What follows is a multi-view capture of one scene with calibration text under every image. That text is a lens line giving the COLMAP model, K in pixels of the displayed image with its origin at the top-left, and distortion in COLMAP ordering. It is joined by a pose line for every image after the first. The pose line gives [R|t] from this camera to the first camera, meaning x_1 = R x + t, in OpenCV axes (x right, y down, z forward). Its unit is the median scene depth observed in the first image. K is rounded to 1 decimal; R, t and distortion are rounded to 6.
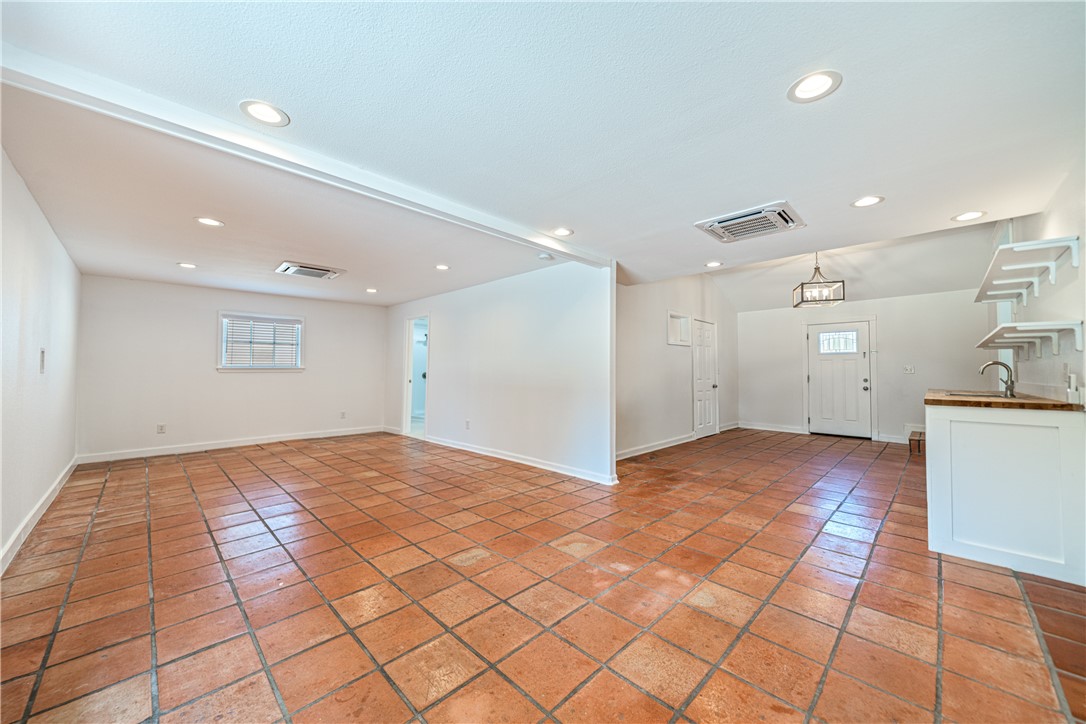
lens RADIAL K [[397.9, 0, 539.7], [0, 397.9, 372.4], [0, 0, 1]] dist [-0.000929, -0.000116]
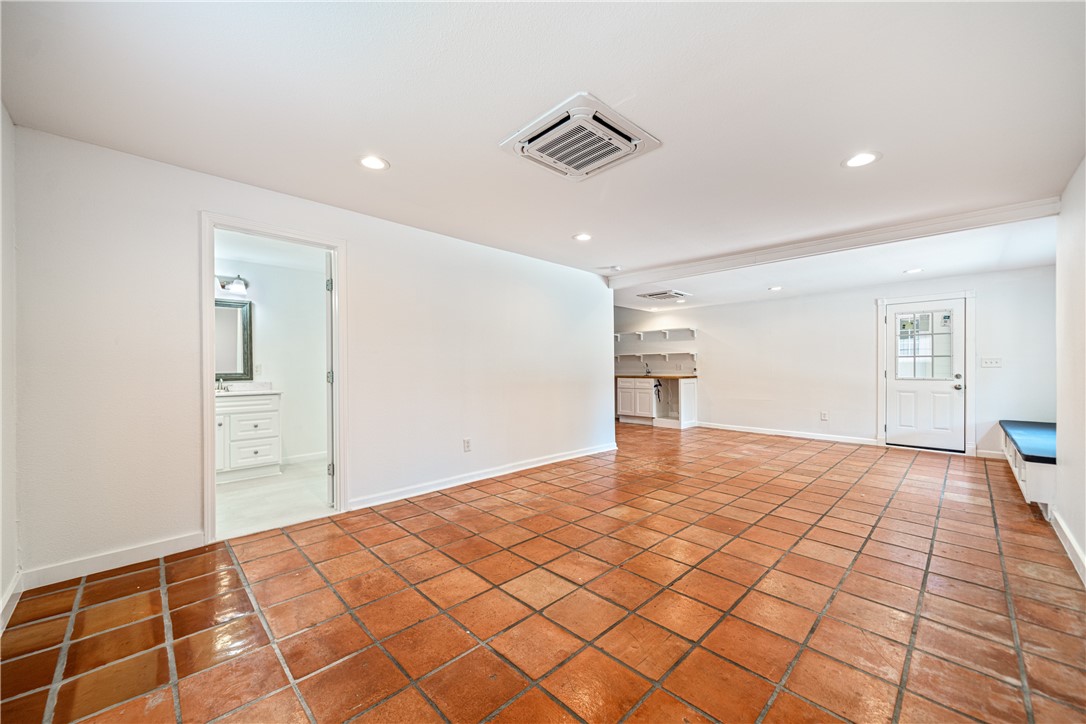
lens RADIAL K [[447.7, 0, 518.4], [0, 447.7, 369.6], [0, 0, 1]] dist [0.000110, 0.000208]
pose [[0.006683, -0.006402, 0.999957, -2.101168], [0.002591, 0.999976, 0.006384, -0.004918], [-0.999974, 0.002548, 0.006700, 2.020609]]
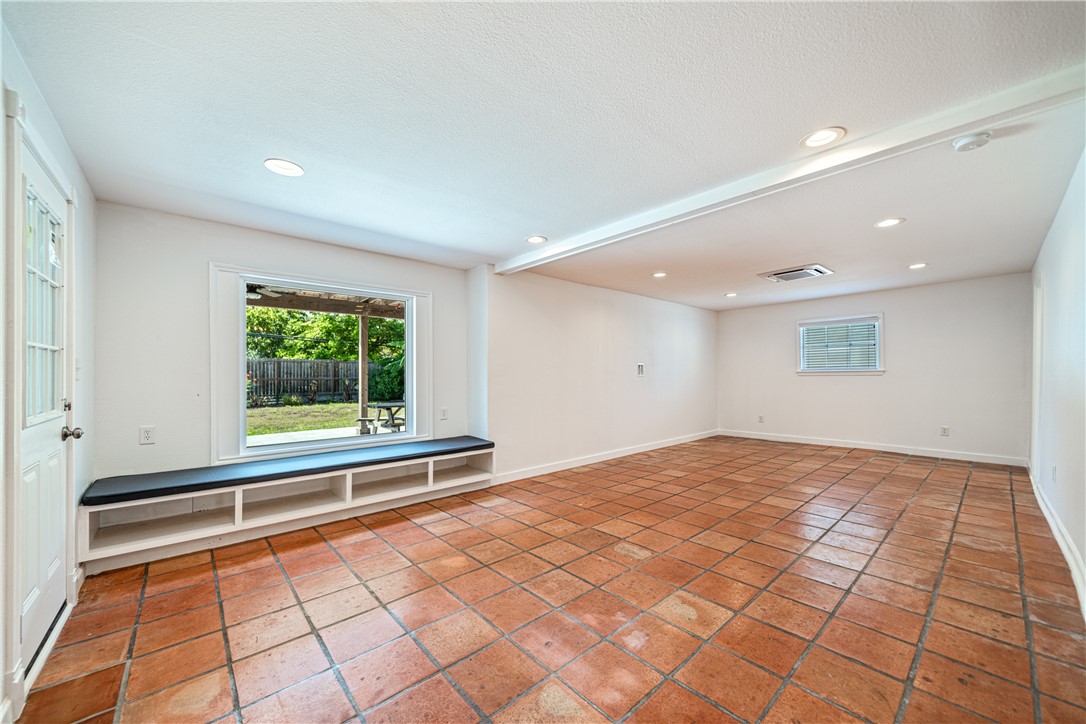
lens RADIAL K [[397.9, 0, 539.7], [0, 397.9, 372.4], [0, 0, 1]] dist [-0.000929, -0.000116]
pose [[-0.044941, -0.008114, -0.998957, 0.840913], [0.002005, 0.999964, -0.008213, -0.001599], [0.998988, -0.002372, -0.044923, 0.754728]]
